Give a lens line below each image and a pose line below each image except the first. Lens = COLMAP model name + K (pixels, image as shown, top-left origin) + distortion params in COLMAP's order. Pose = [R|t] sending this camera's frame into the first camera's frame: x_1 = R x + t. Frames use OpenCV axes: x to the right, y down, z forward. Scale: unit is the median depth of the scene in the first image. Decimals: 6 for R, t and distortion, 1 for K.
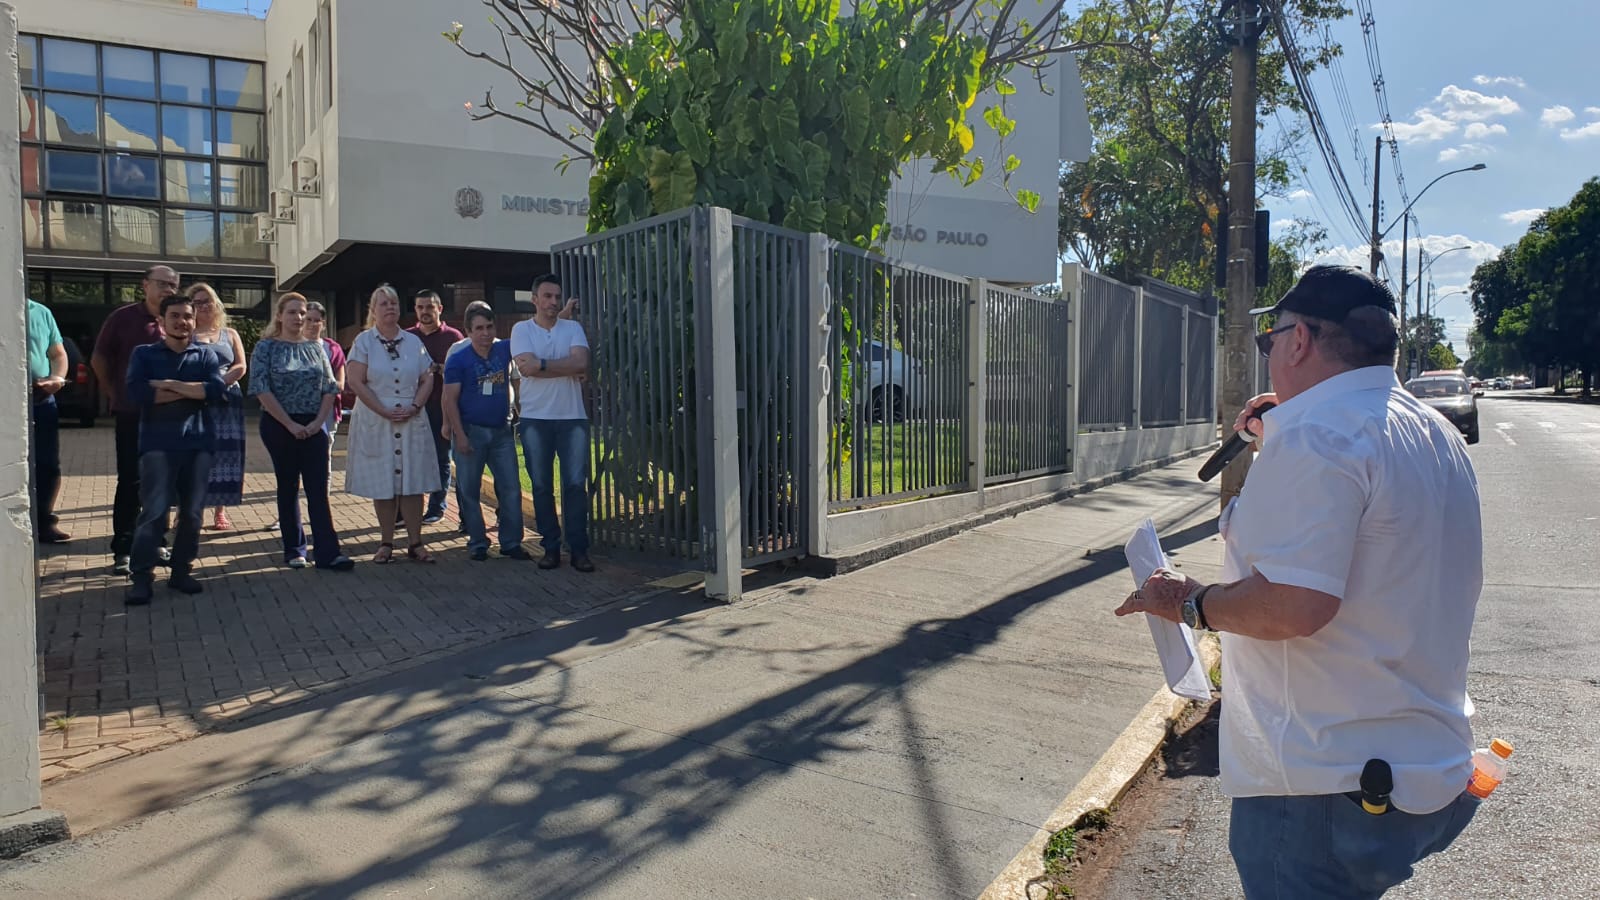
lens RADIAL K [[1245.9, 0, 782.8], [0, 1245.9, 497.9], [0, 0, 1]] dist [0.006490, -0.002950]
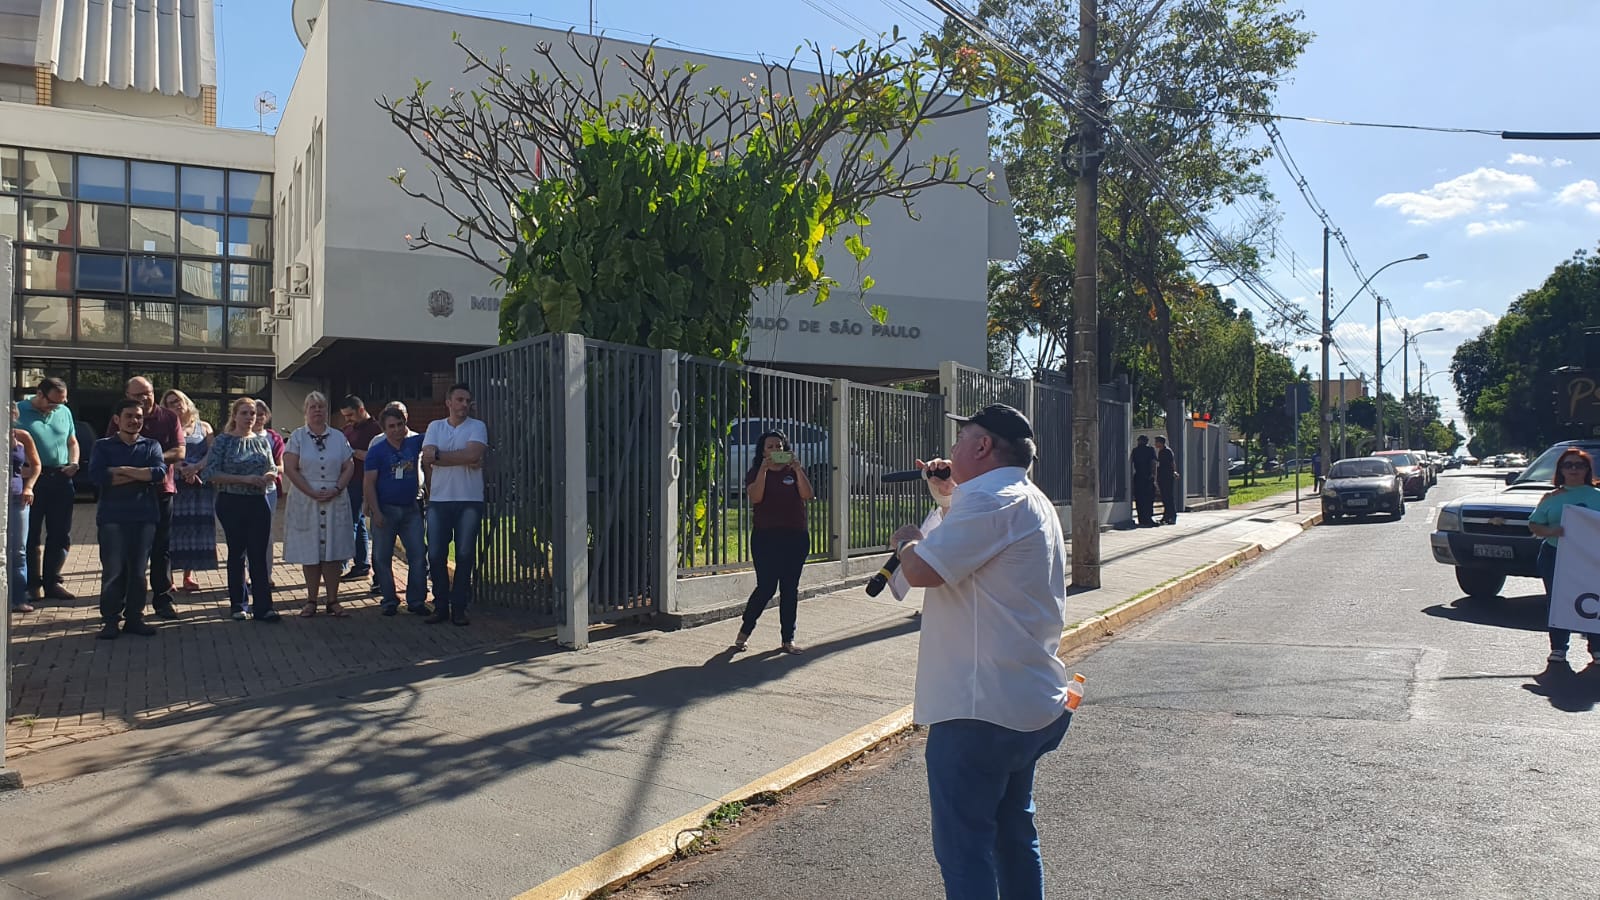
lens RADIAL K [[1280.7, 0, 774.7], [0, 1280.7, 468.9], [0, 0, 1]] dist [0.061627, -0.160783]
pose [[0.999322, 0.001467, -0.036794, 0.166738], [-0.004482, 0.996622, -0.082002, 0.008506], [0.036549, 0.082111, 0.995953, -0.232531]]
